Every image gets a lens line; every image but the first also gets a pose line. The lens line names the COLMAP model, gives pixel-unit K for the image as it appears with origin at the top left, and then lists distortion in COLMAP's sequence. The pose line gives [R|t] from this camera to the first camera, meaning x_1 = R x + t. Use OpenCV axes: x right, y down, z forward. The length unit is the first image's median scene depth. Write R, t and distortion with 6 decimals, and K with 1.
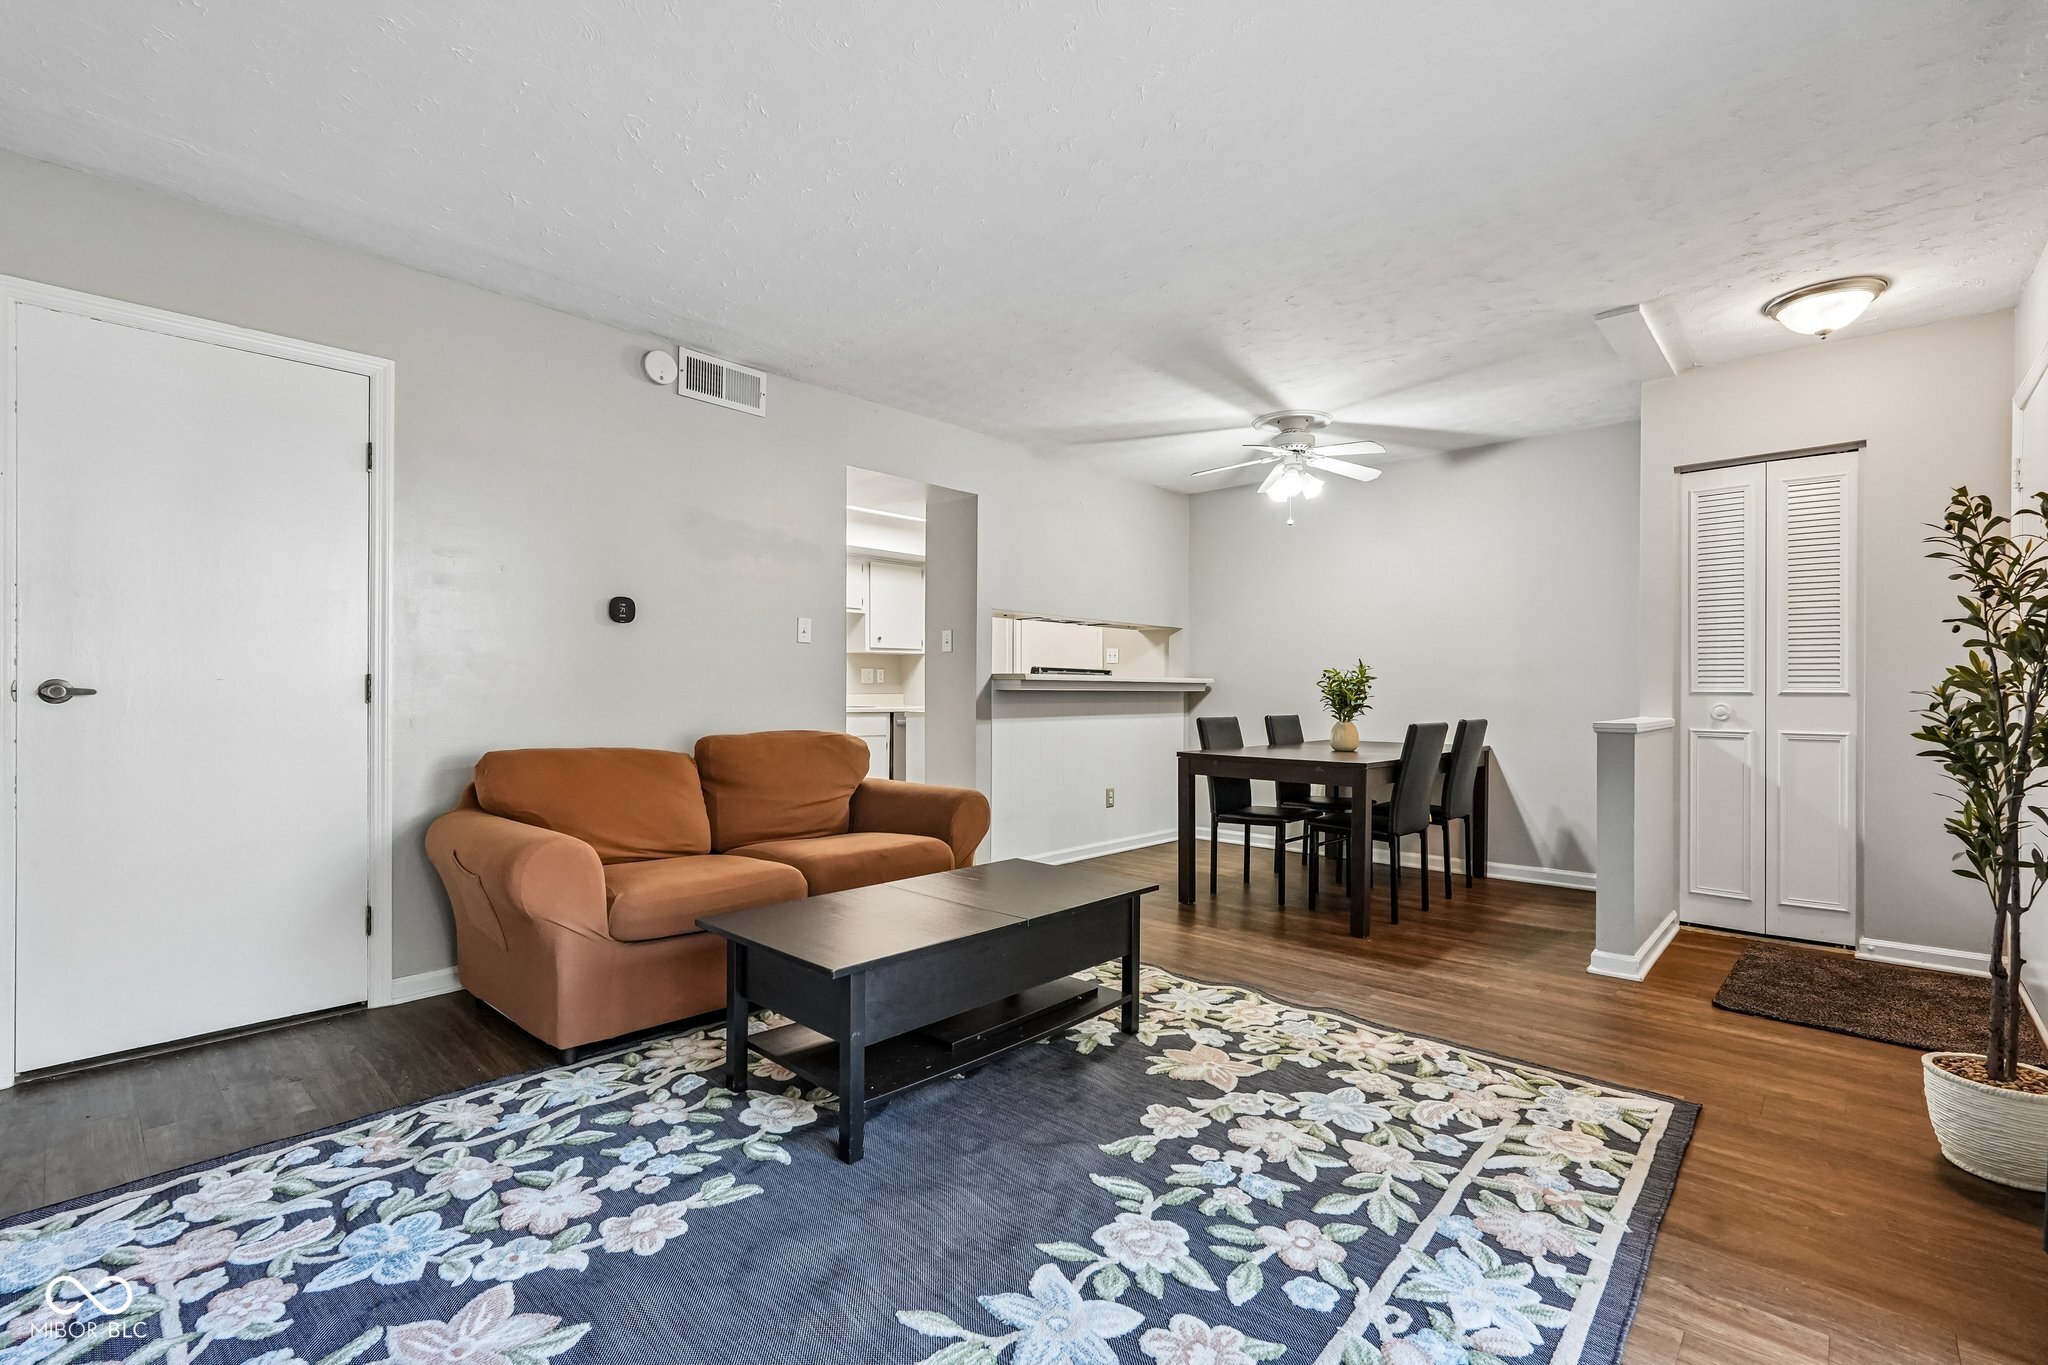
lens RADIAL K [[898.1, 0, 1018.3], [0, 898.1, 695.1], [0, 0, 1]] dist [-0.009340, 0.000586]
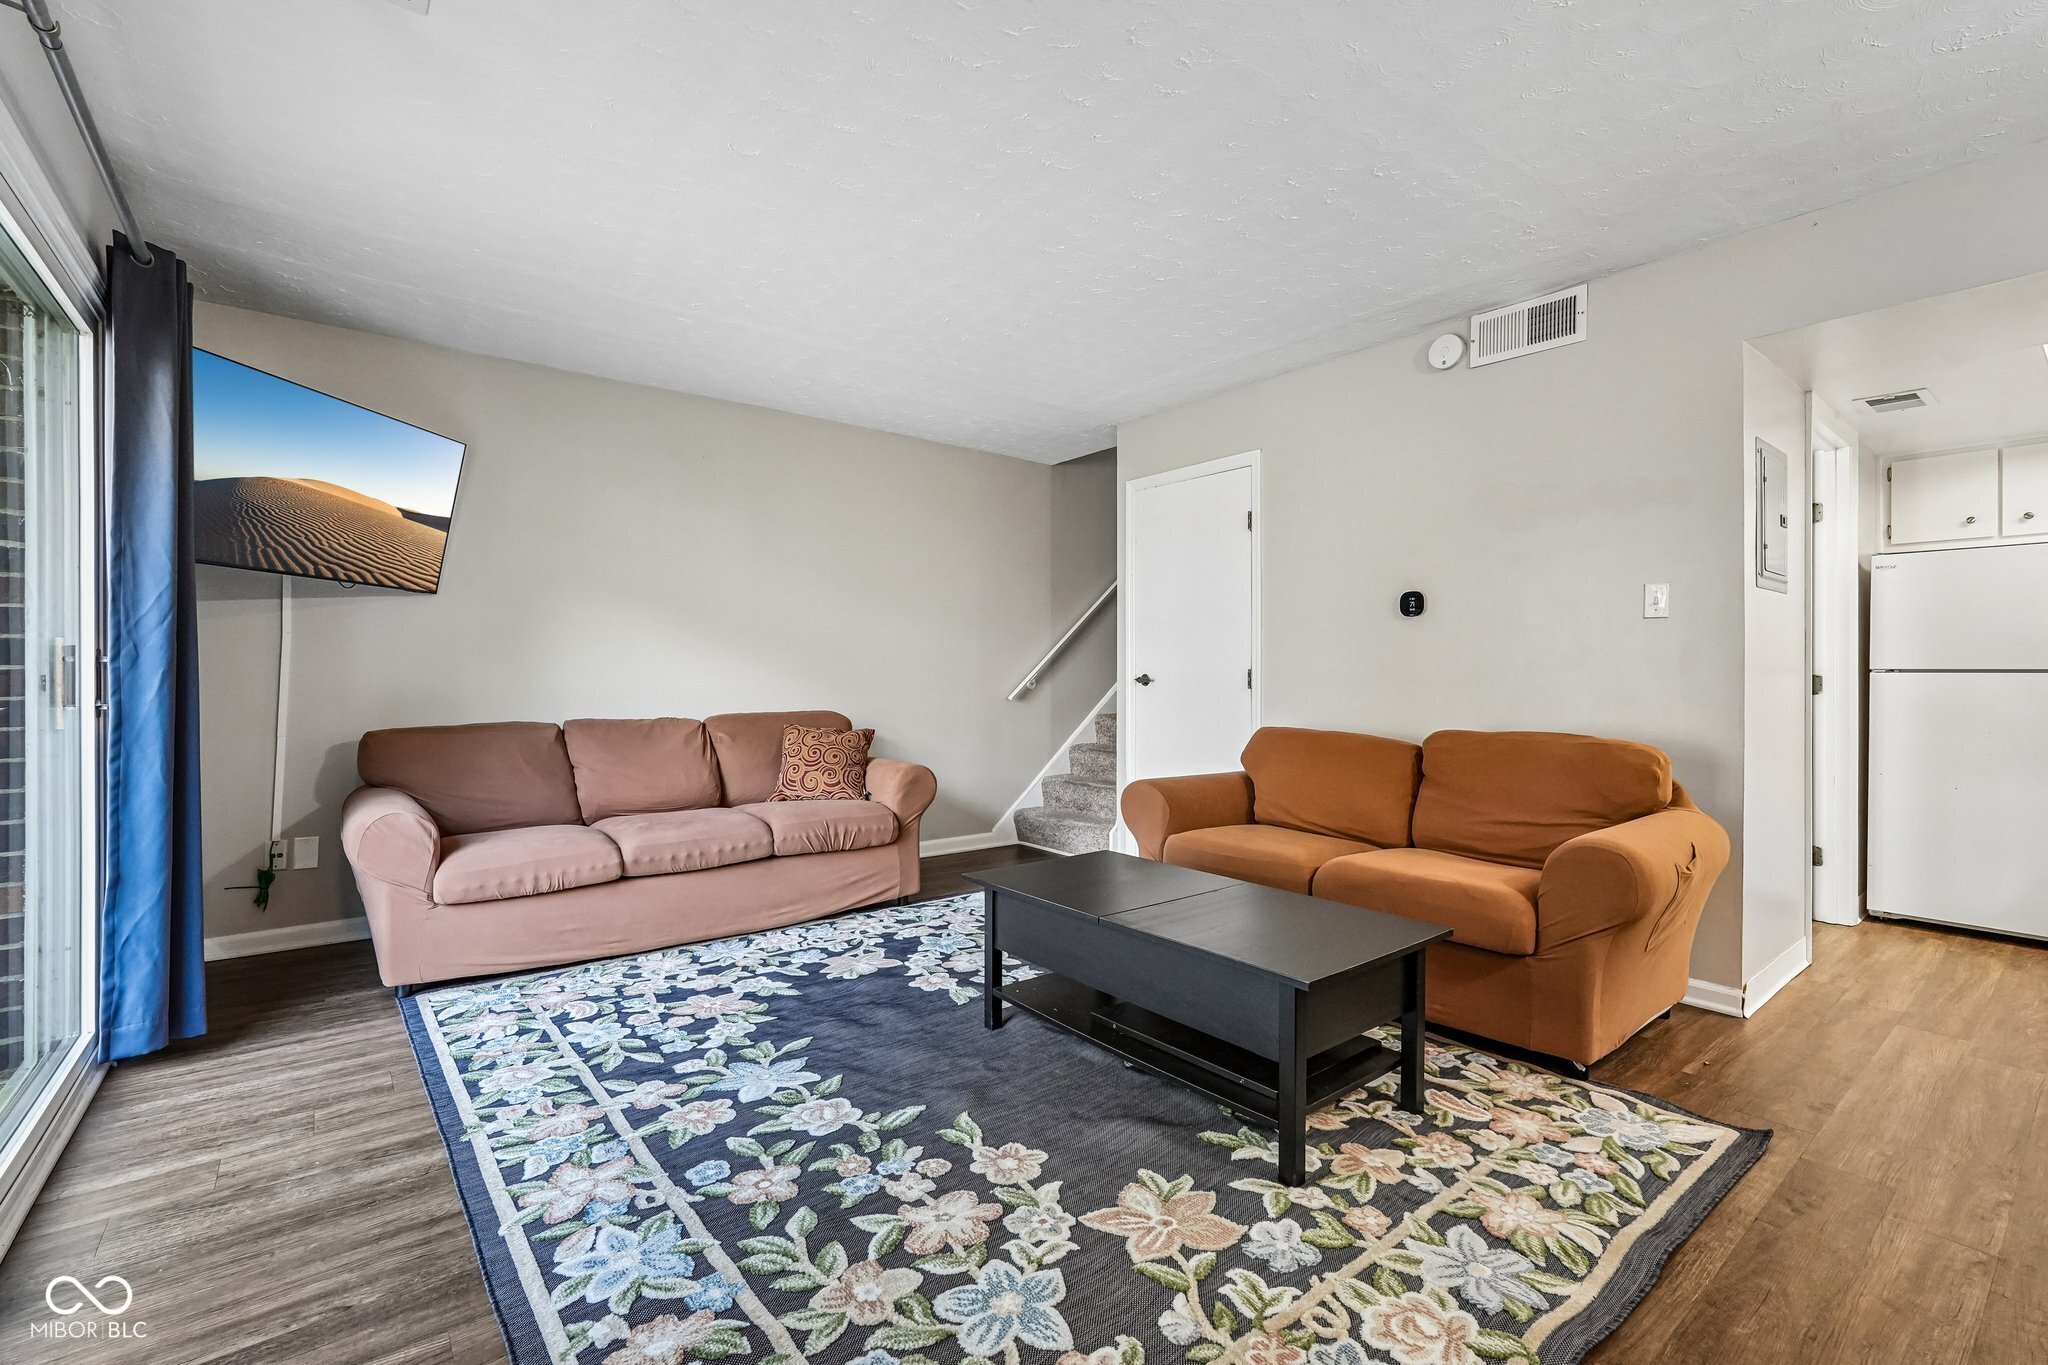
lens RADIAL K [[898.8, 0, 1024.0], [0, 898.8, 682.5], [0, 0, 1]] dist [-0.011942, 0.000481]
pose [[-0.149538, 0.000217, -0.988756, 1.130228], [-0.011037, 0.999937, 0.001889, -0.001650], [0.988694, 0.011195, -0.149526, 1.232892]]
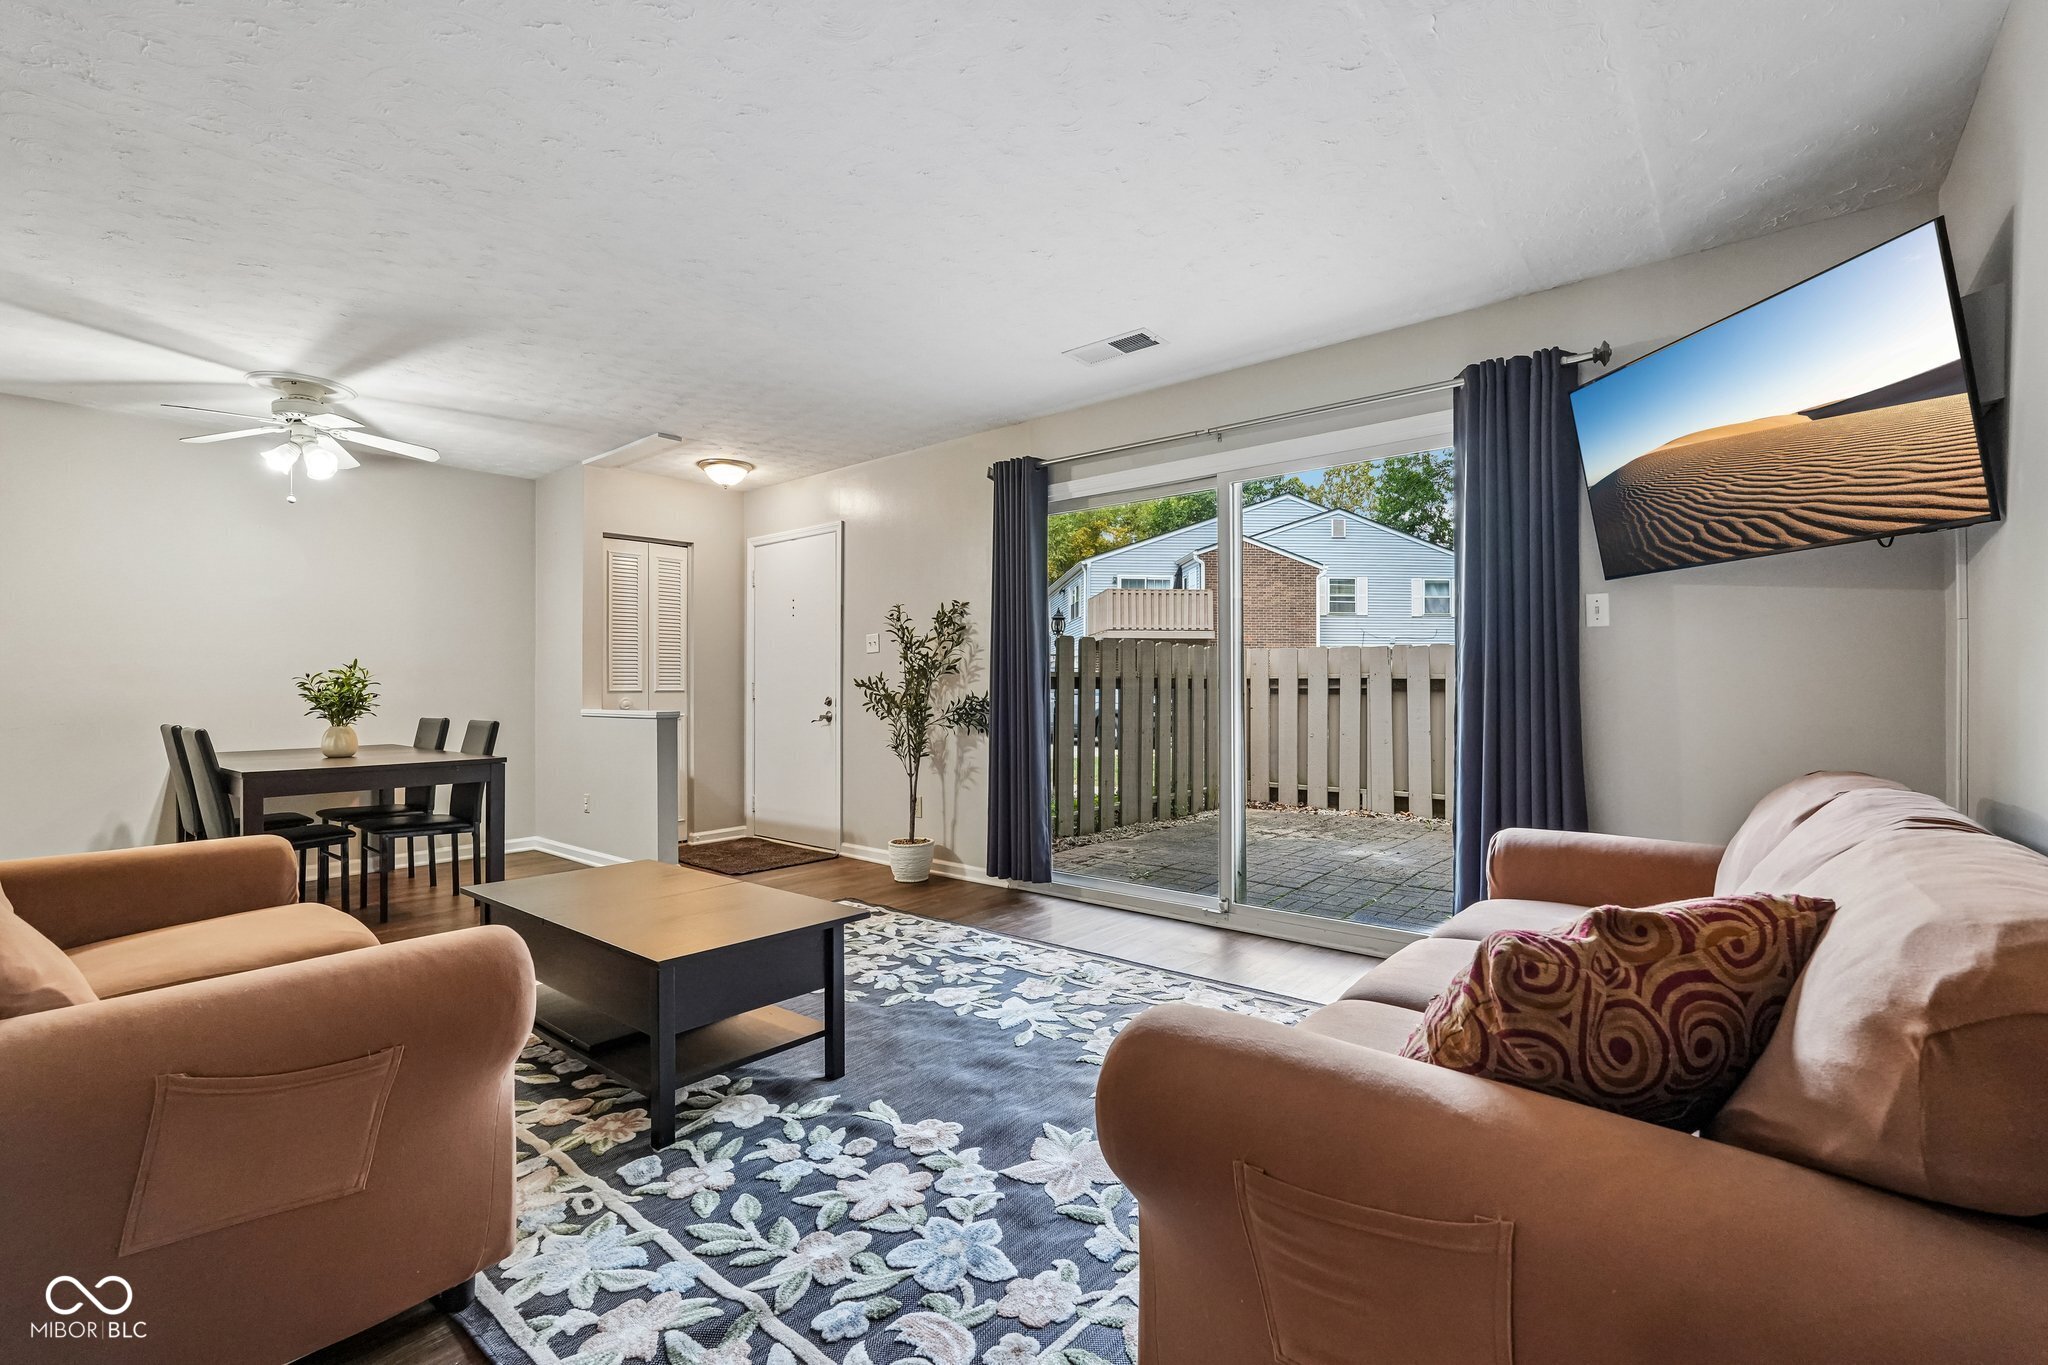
lens RADIAL K [[898.8, 0, 1024.0], [0, 898.8, 682.5], [0, 0, 1]] dist [-0.011942, 0.000481]
pose [[-0.051717, 0.003307, 0.998656, -1.409171], [0.010731, 0.999939, -0.002756, -0.010746], [-0.998604, 0.010574, -0.051749, 0.796620]]
